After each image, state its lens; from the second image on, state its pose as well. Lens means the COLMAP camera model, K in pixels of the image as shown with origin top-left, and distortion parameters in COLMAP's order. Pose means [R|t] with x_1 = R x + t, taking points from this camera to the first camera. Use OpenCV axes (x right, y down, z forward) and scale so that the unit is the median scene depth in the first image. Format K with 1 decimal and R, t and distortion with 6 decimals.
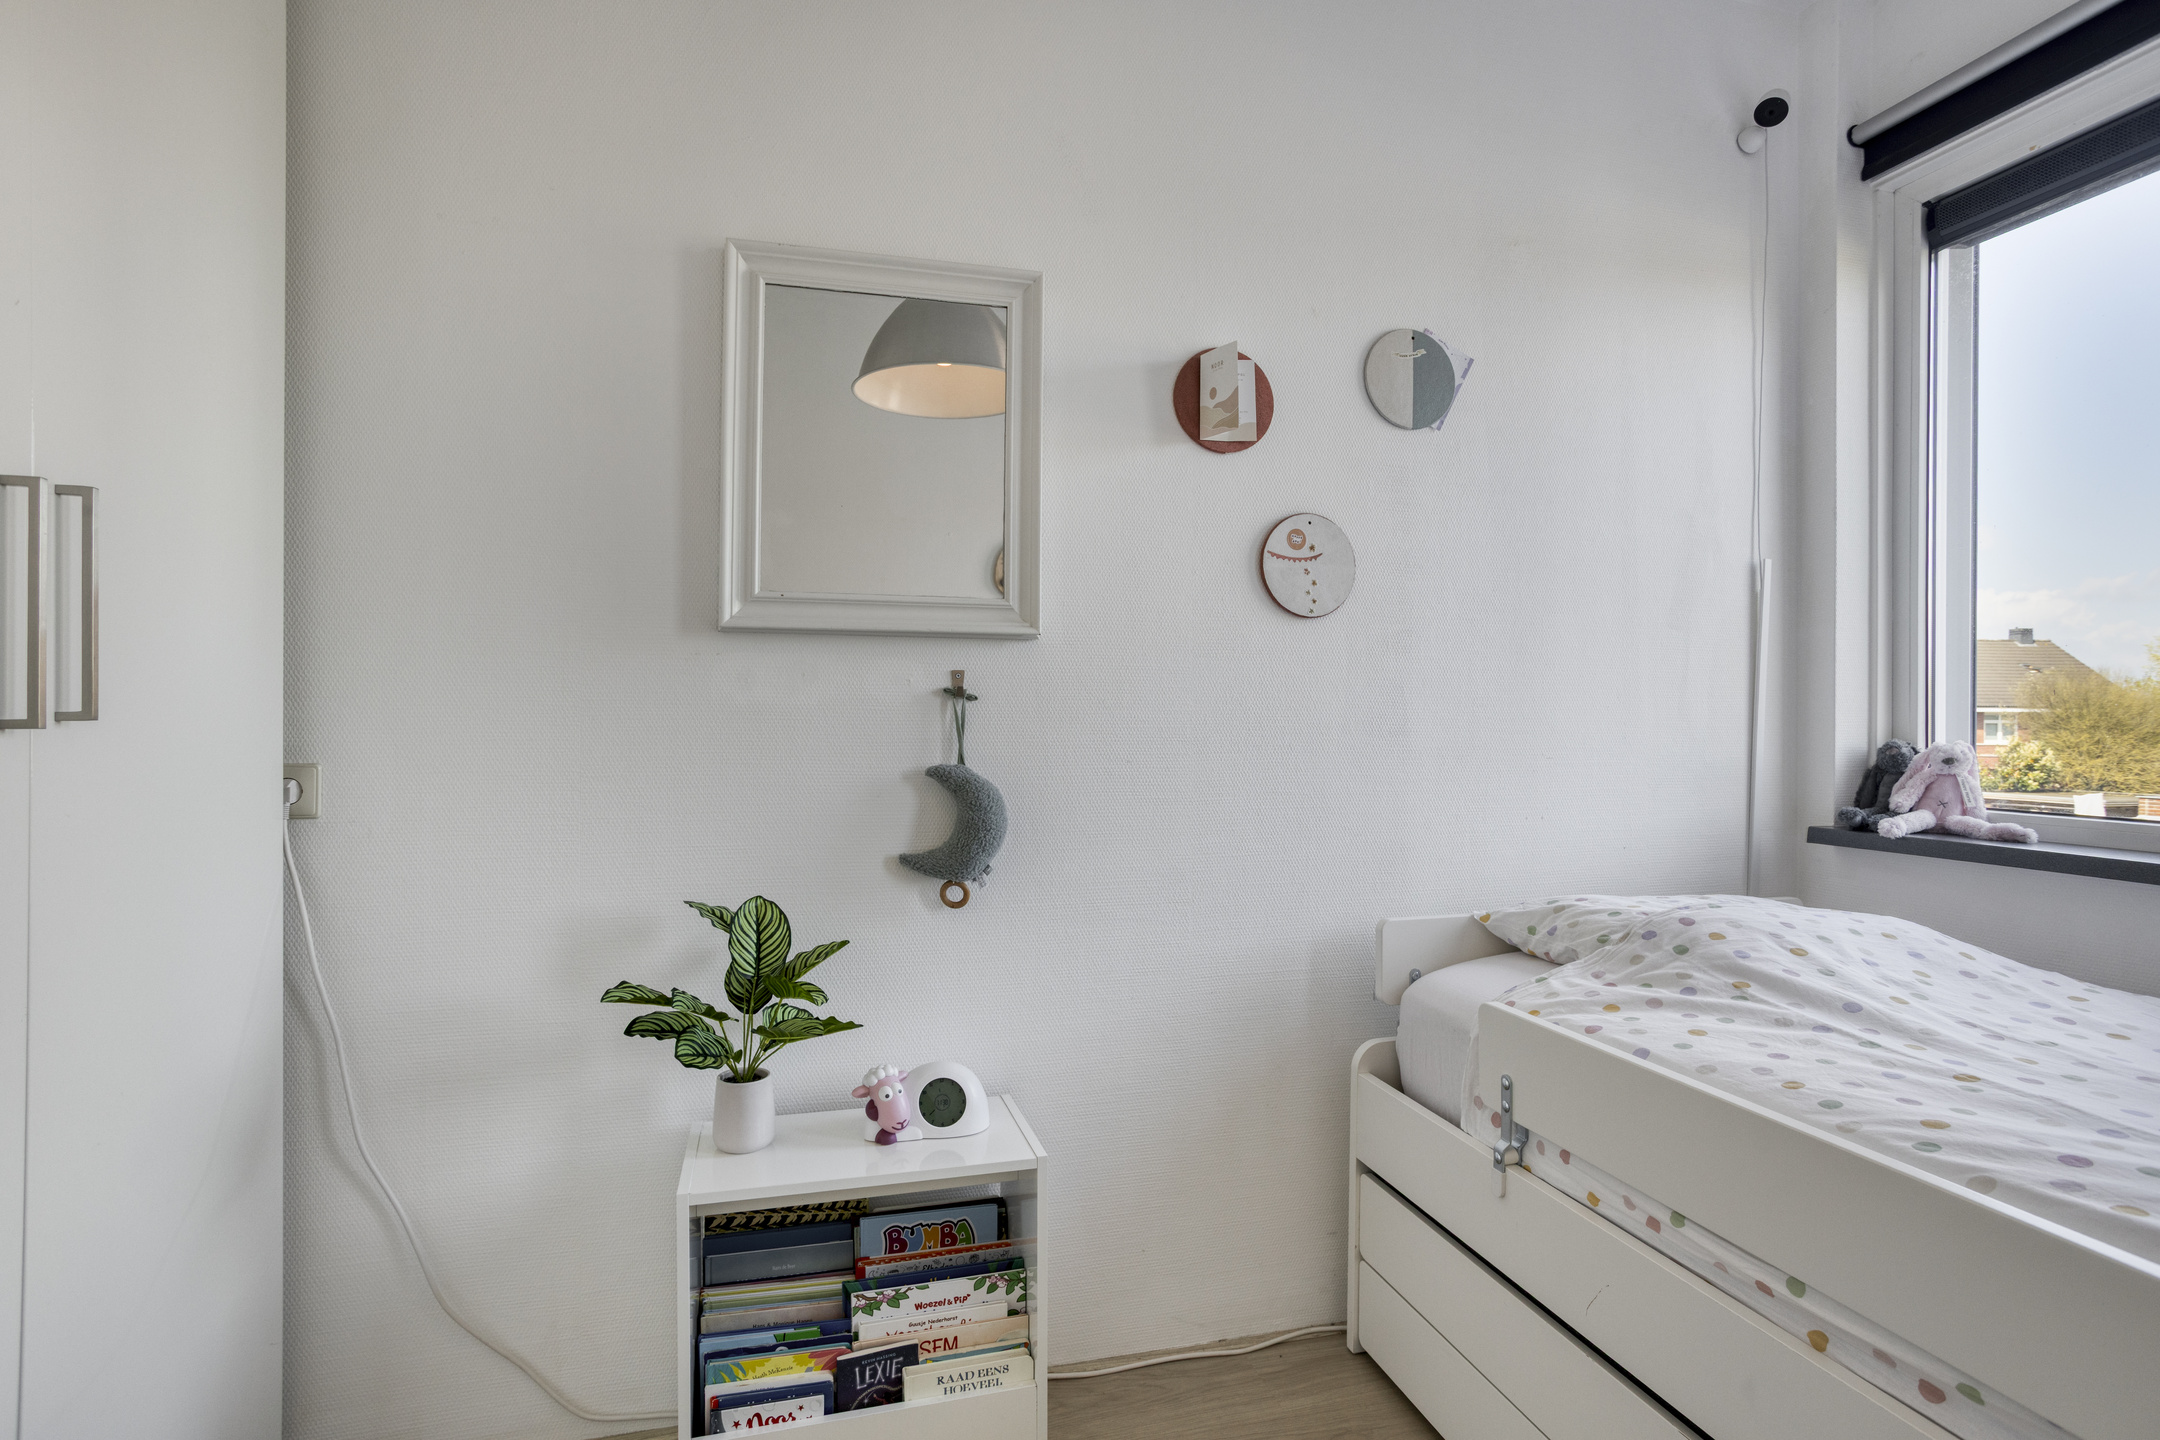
lens RADIAL K [[1063.1, 0, 1080.0], [0, 1063.1, 720.0], [0, 0, 1]] dist [-0.046322, 0.034811]
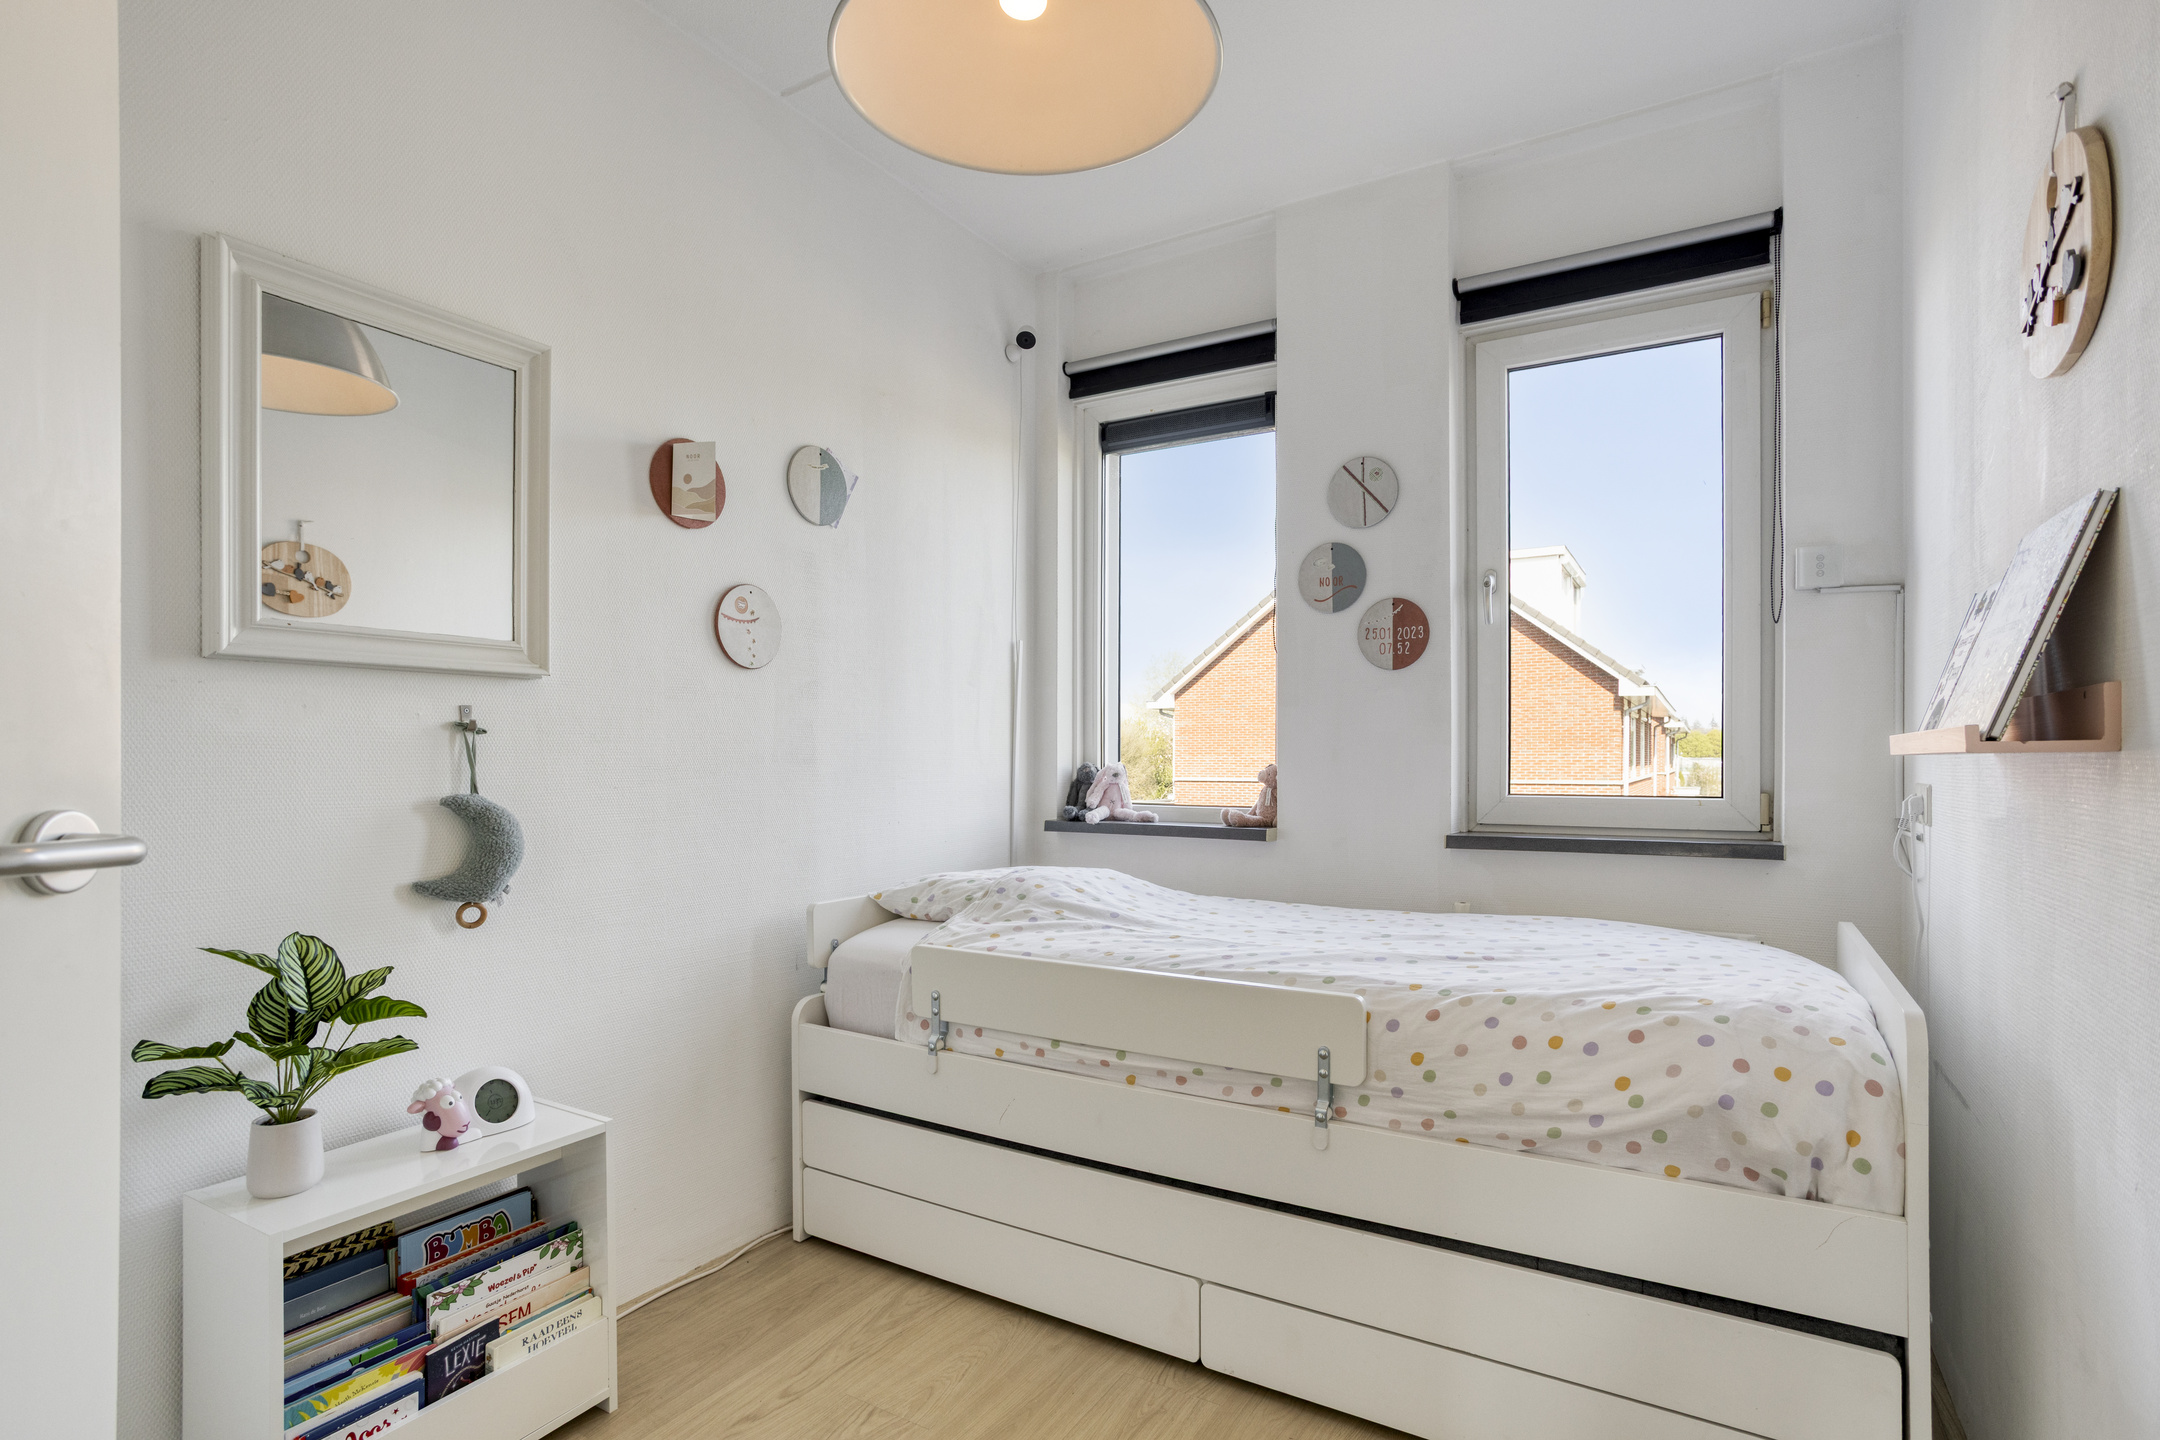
lens RADIAL K [[1088.5, 0, 1080.3], [0, 1088.5, 755.6], [0, 0, 1]] dist [-0.001436, 0.037776]
pose [[0.726972, -0.005433, 0.686646, -0.451945], [0.000125, 0.999970, 0.007780, -0.005494], [-0.686668, -0.005570, 0.726950, -0.231620]]
